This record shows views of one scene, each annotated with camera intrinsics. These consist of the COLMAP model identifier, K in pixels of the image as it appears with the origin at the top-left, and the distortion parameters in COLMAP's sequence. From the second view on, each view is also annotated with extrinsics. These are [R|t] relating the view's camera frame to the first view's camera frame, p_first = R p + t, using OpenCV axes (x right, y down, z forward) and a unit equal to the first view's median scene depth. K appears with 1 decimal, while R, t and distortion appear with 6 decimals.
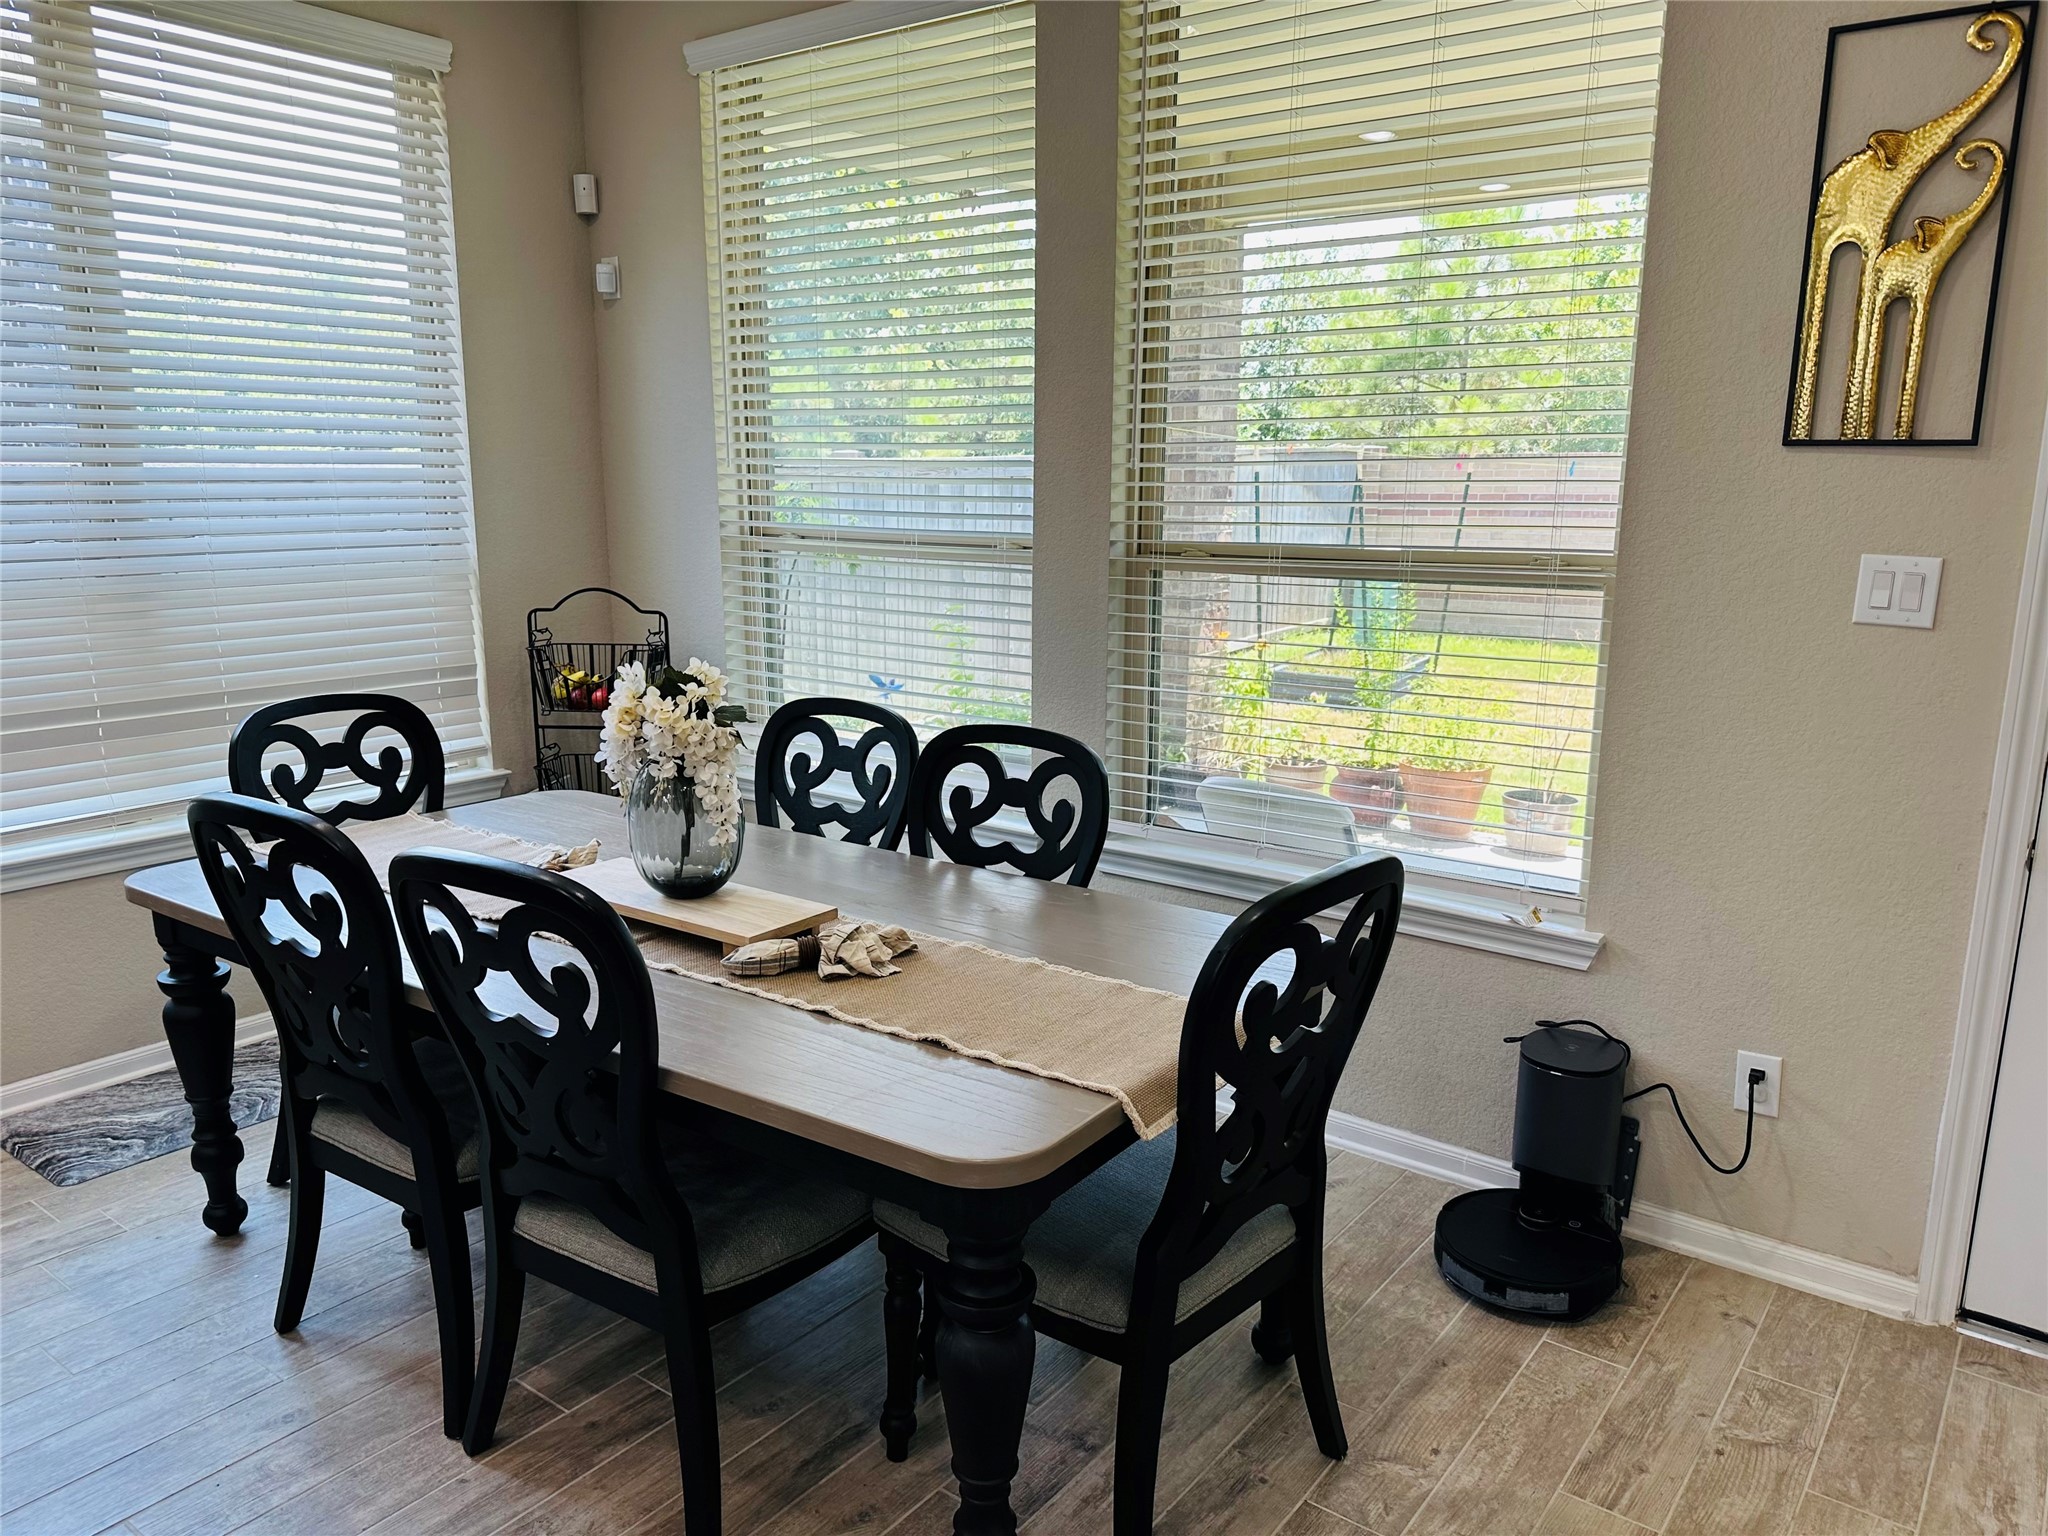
lens RADIAL K [[1431.1, 0, 1020.8], [0, 1431.1, 768.6], [0, 0, 1]] dist [0.004764, -0.002044]
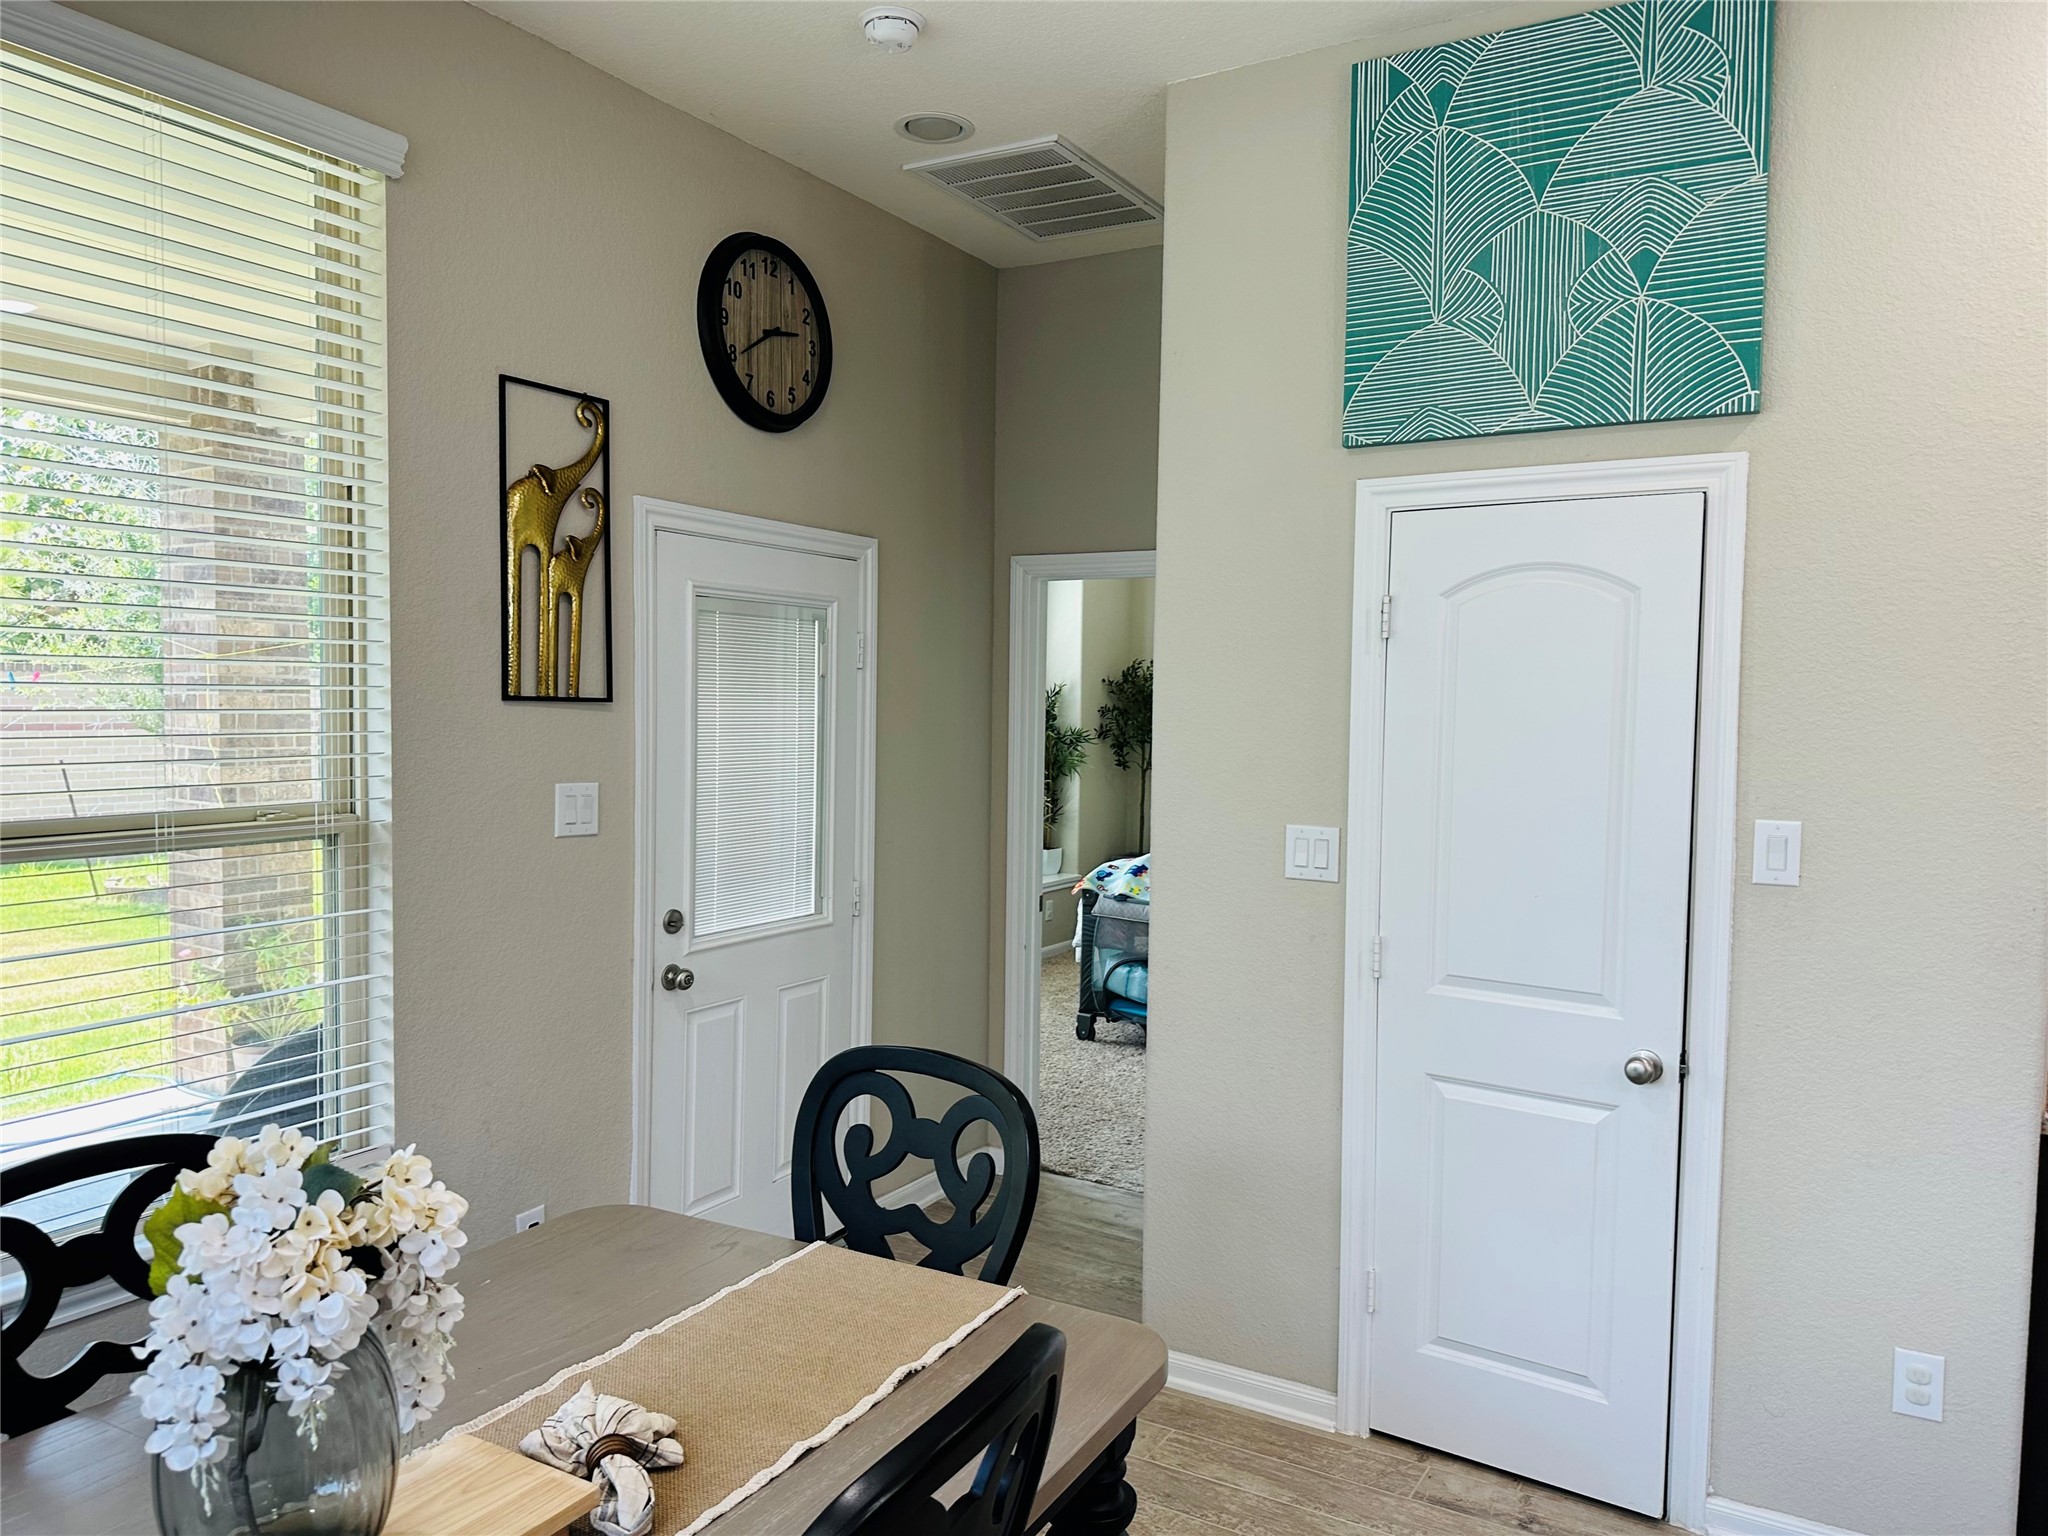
lens RADIAL K [[1431.1, 0, 1020.9], [0, 1431.1, 770.3], [0, 0, 1]] dist [0.004764, -0.002044]
pose [[-0.118703, -0.066361, 0.990710, -0.739573], [0.178522, 0.980079, 0.087039, -0.201366], [-0.976749, 0.187196, -0.104491, 0.735217]]
